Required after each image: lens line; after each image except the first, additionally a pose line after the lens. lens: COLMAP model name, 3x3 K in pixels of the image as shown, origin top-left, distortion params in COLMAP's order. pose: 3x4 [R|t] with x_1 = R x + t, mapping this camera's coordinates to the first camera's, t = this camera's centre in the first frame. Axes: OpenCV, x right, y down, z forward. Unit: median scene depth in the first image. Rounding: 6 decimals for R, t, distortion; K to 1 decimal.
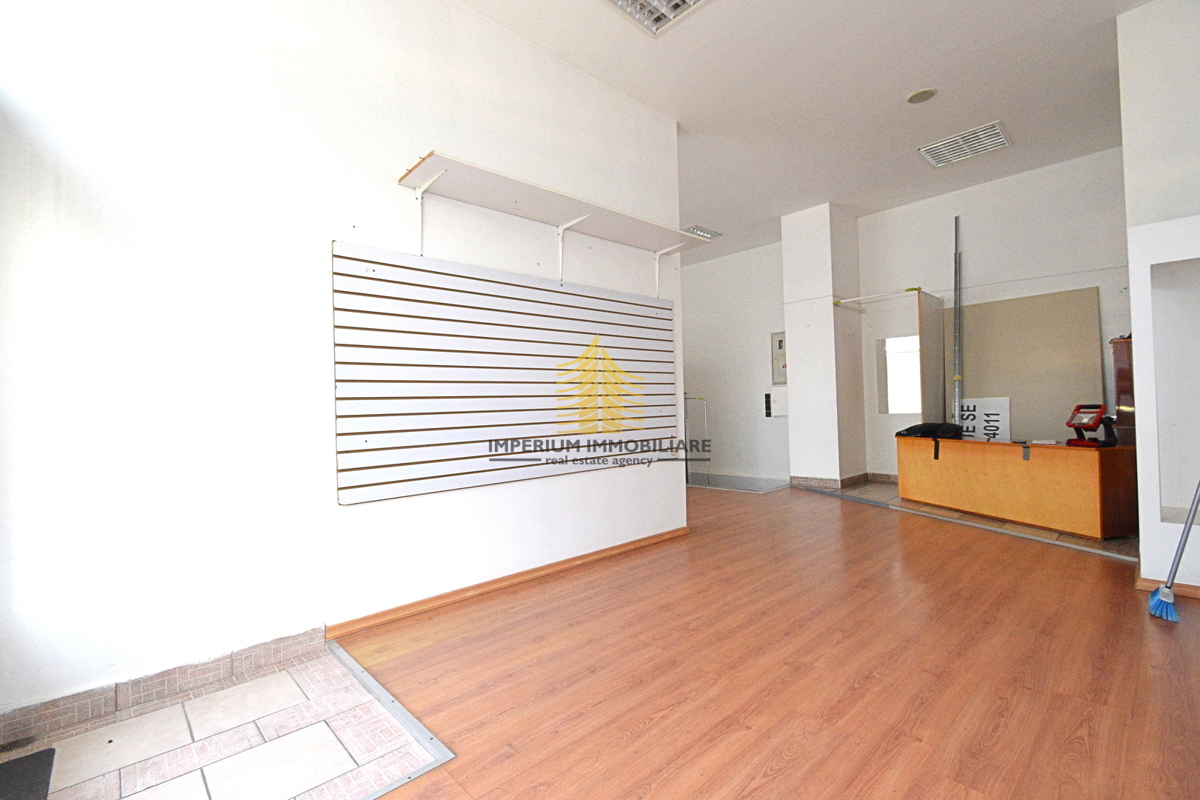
lens RADIAL K [[531.7, 0, 600.0], [0, 531.7, 400.0], [0, 0, 1]] dist [-0.010450, 0.000587]
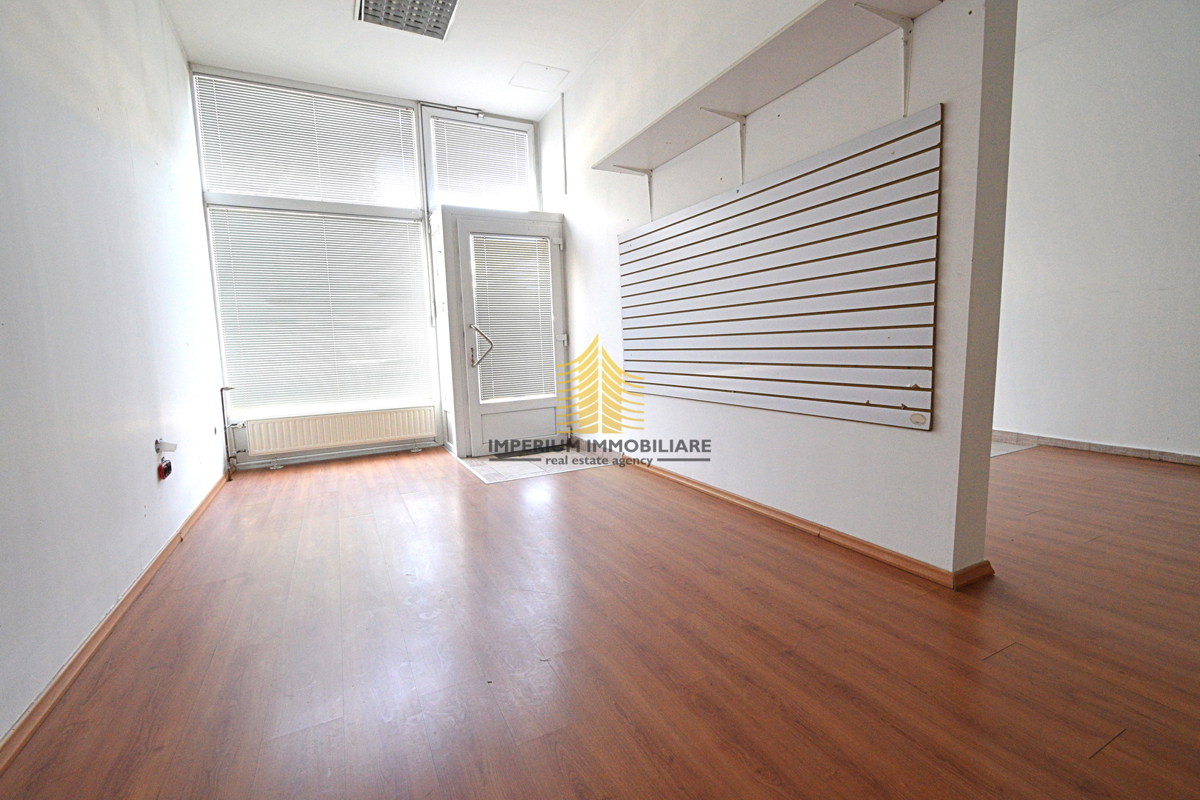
lens RADIAL K [[531.7, 0, 600.0], [0, 531.7, 400.0], [0, 0, 1]] dist [-0.010450, 0.000587]
pose [[-0.283276, 0.145578, -0.947925, 0.957433], [0.056705, 0.989225, 0.134975, -0.009534], [0.957361, -0.015517, -0.288479, 1.138716]]
